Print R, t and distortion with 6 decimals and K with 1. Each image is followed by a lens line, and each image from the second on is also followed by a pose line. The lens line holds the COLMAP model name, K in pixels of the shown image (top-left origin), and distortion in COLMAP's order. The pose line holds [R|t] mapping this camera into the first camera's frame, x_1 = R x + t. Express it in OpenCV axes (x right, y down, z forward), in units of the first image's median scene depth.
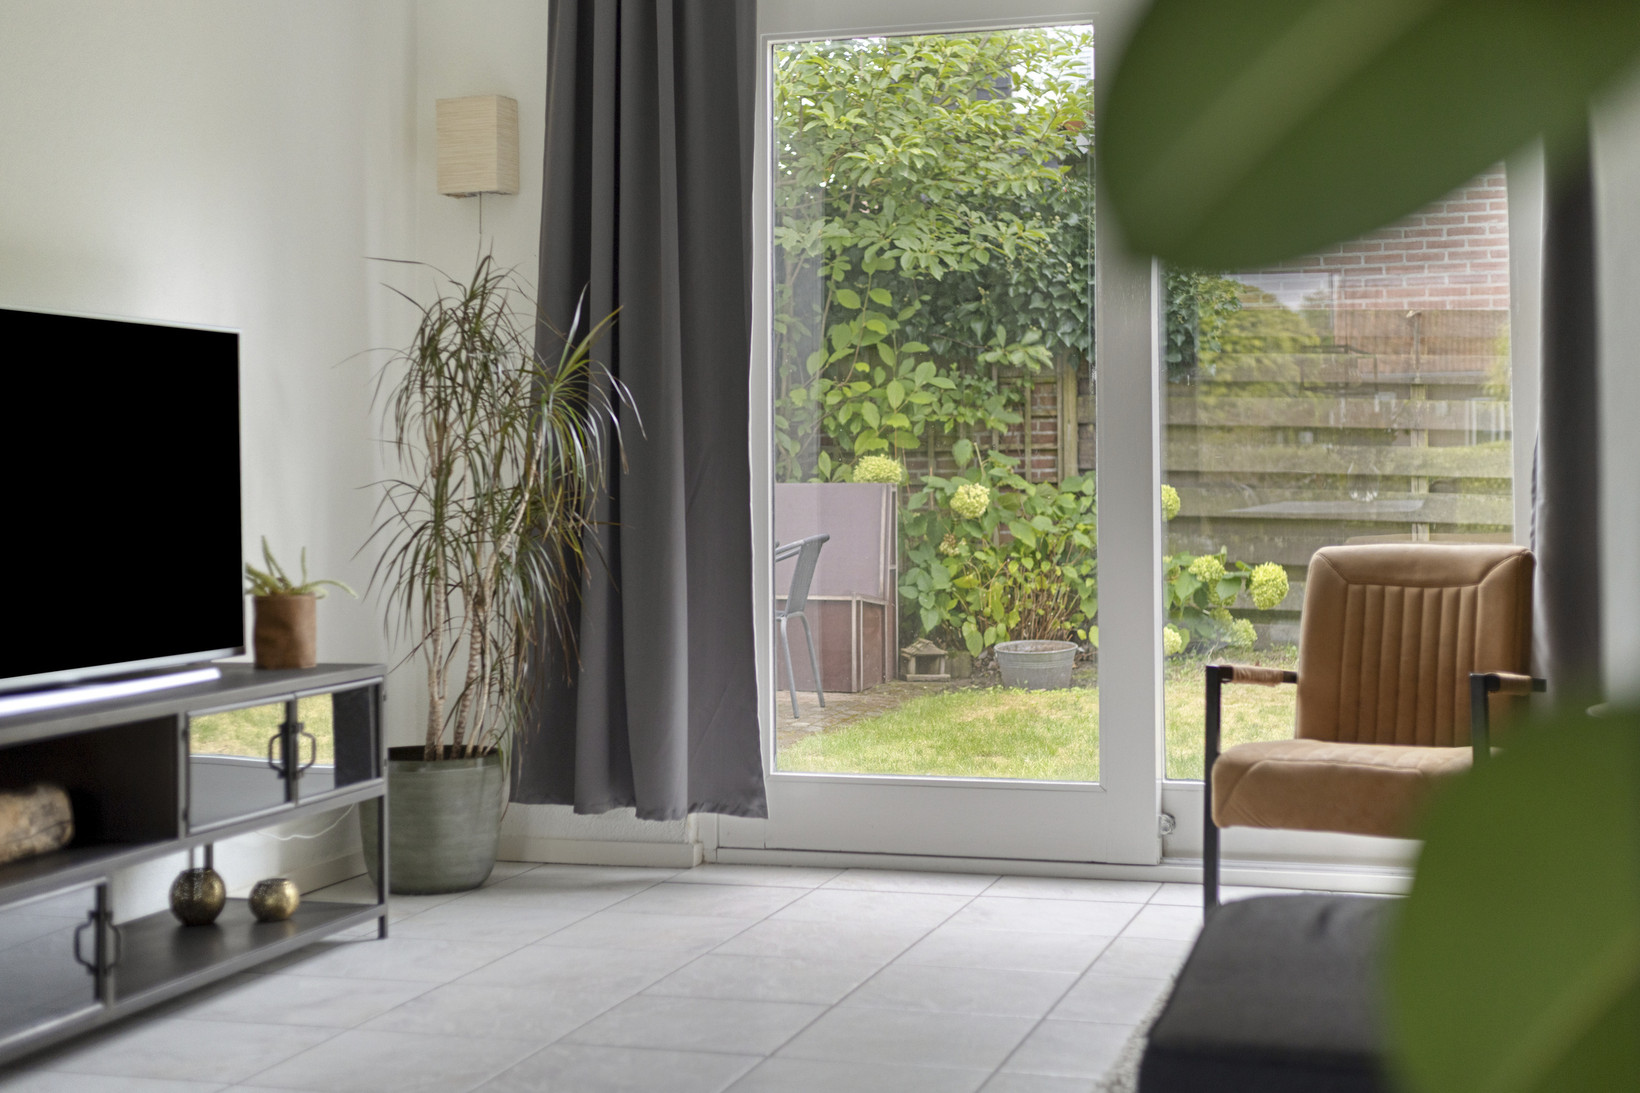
lens RADIAL K [[2344.0, 0, 822.9], [0, 2344.0, 458.0], [0, 0, 1]] dist [0.012154, 0.000000]
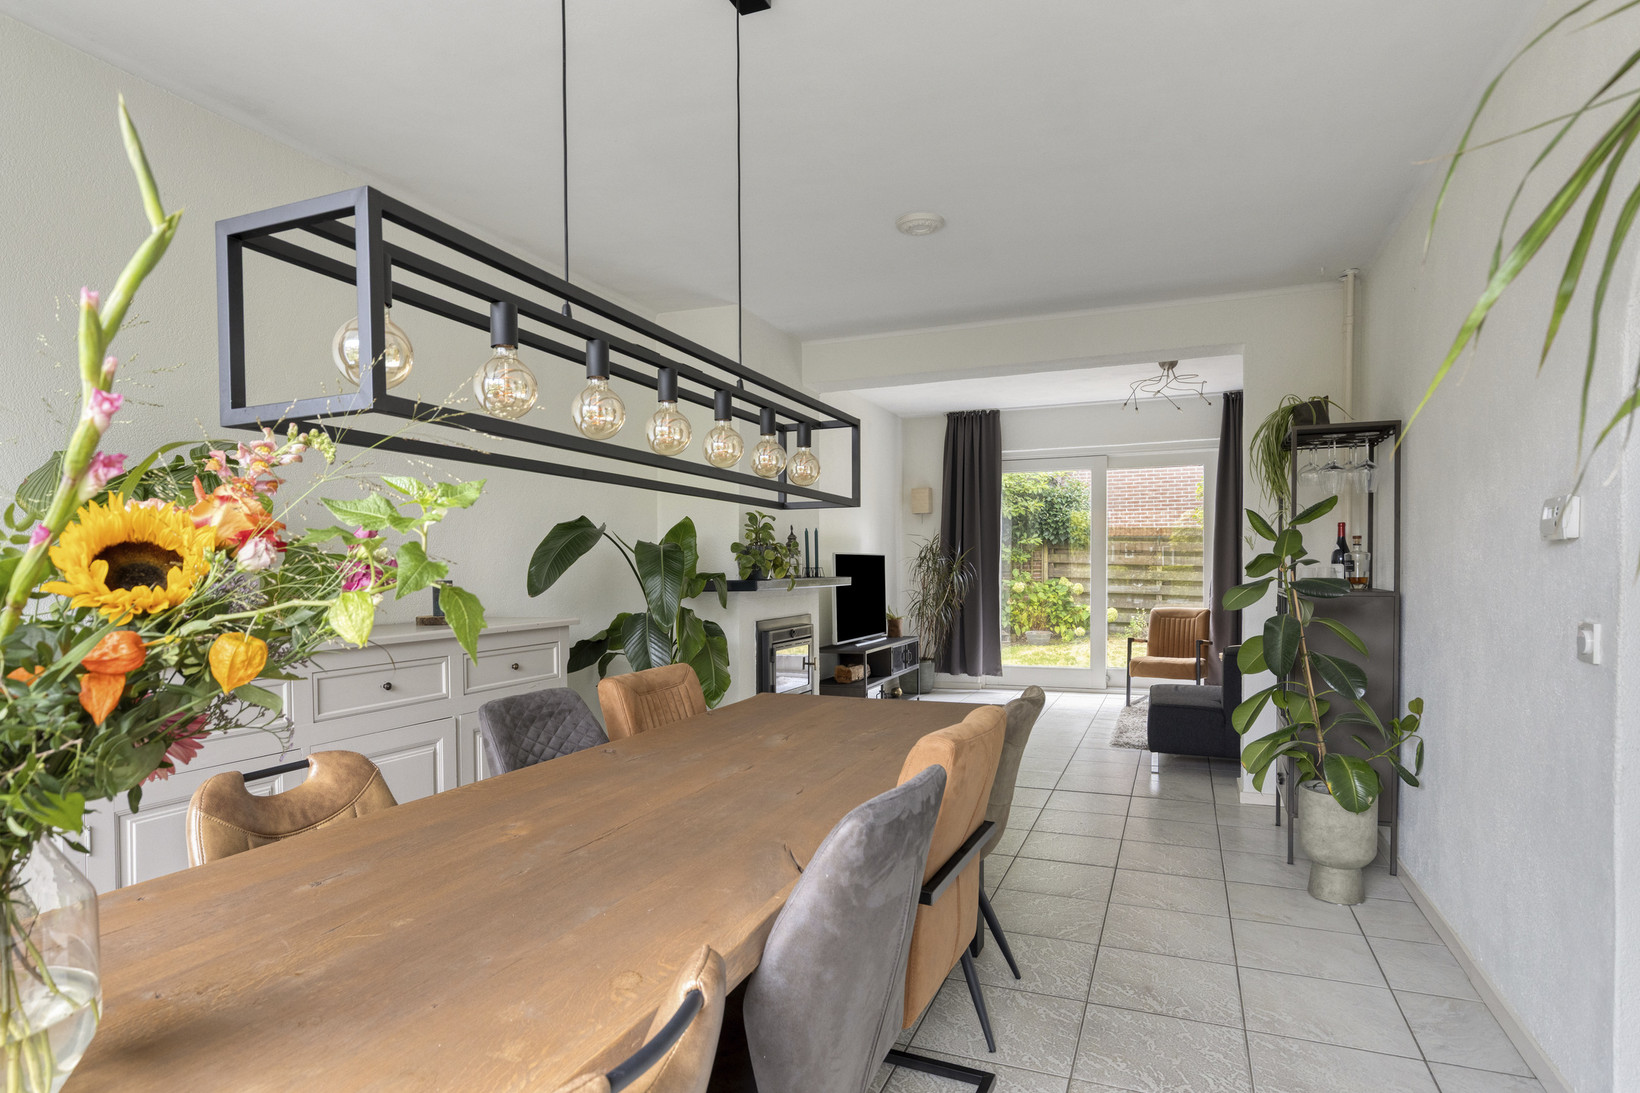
lens RADIAL K [[884.6, 0, 830.3], [0, 884.6, 587.9], [0, 0, 1]] dist [0.004092, -0.000562]
pose [[0.996716, 0.001022, -0.080964, -0.212048], [0.001416, 0.999547, 0.030051, -0.041698], [0.080958, -0.030067, 0.996264, -0.532311]]
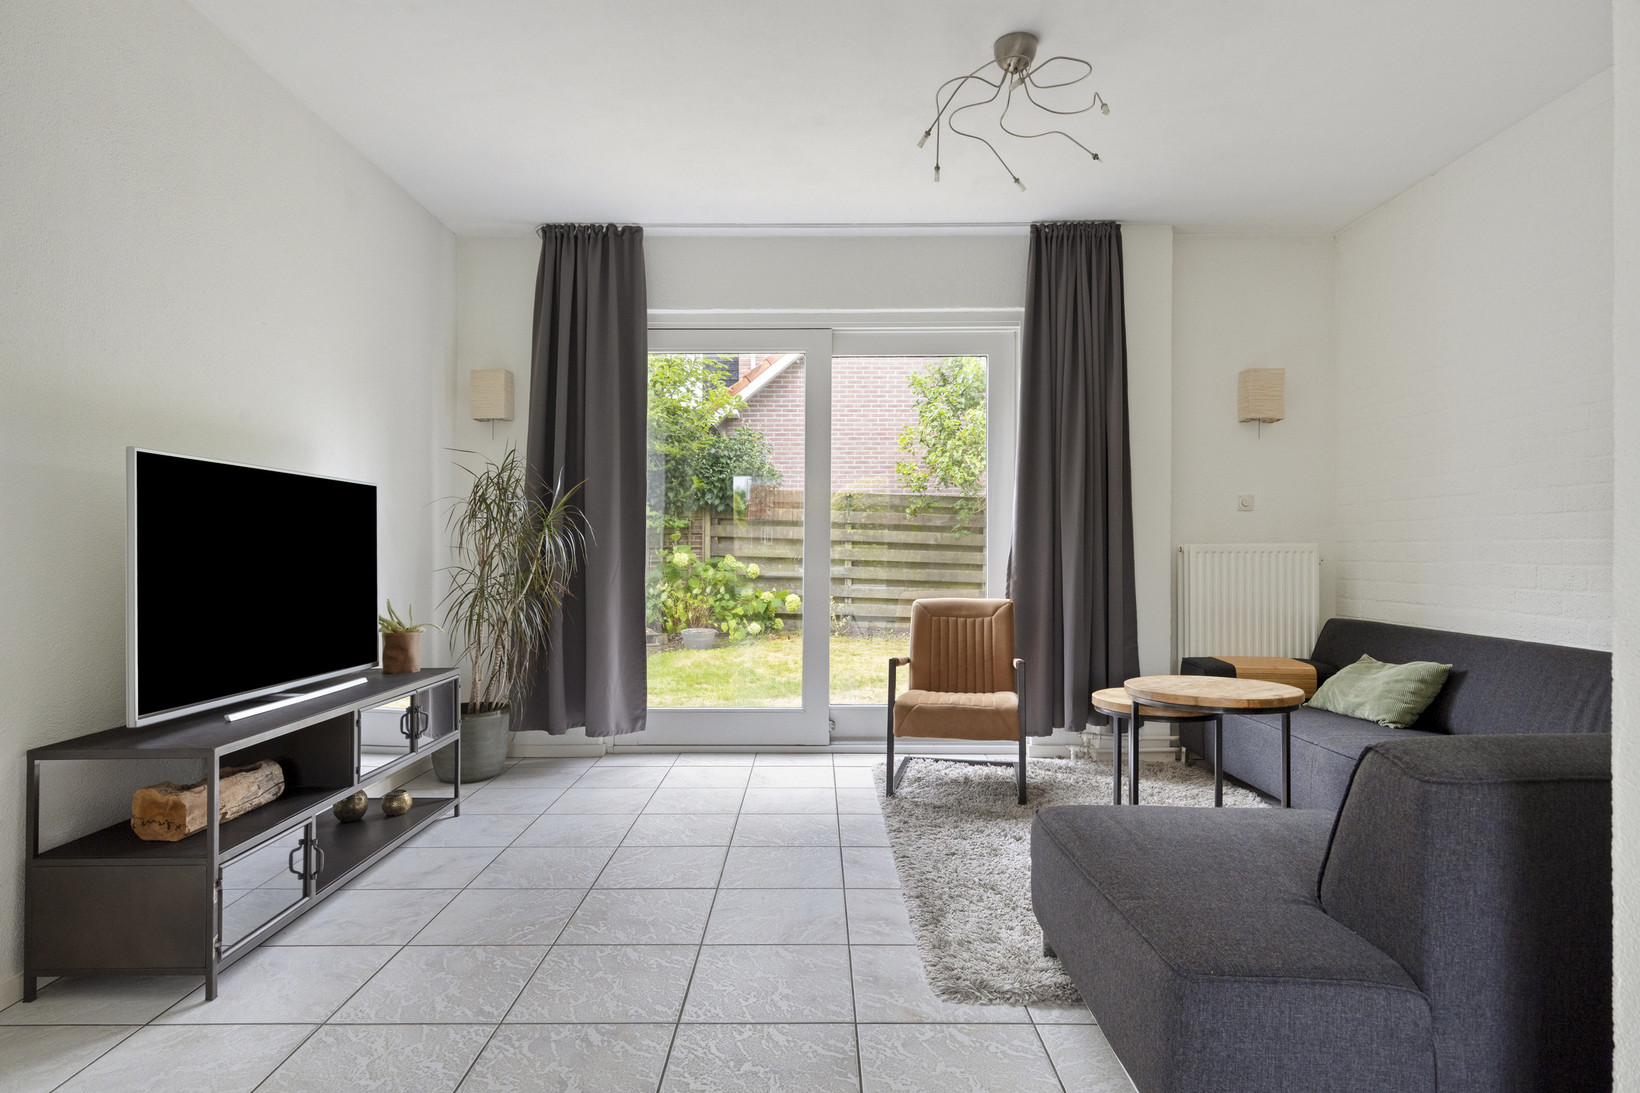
lens RADIAL K [[884.6, 0, 819.4], [0, 884.6, 548.7], [0, 0, 1]] dist [0.004092, -0.000562]
pose [[0.956011, 0.008879, 0.293197, -0.119440], [-0.009557, 0.999954, 0.000880, -0.009188], [-0.293176, -0.003643, 0.956052, 0.247280]]
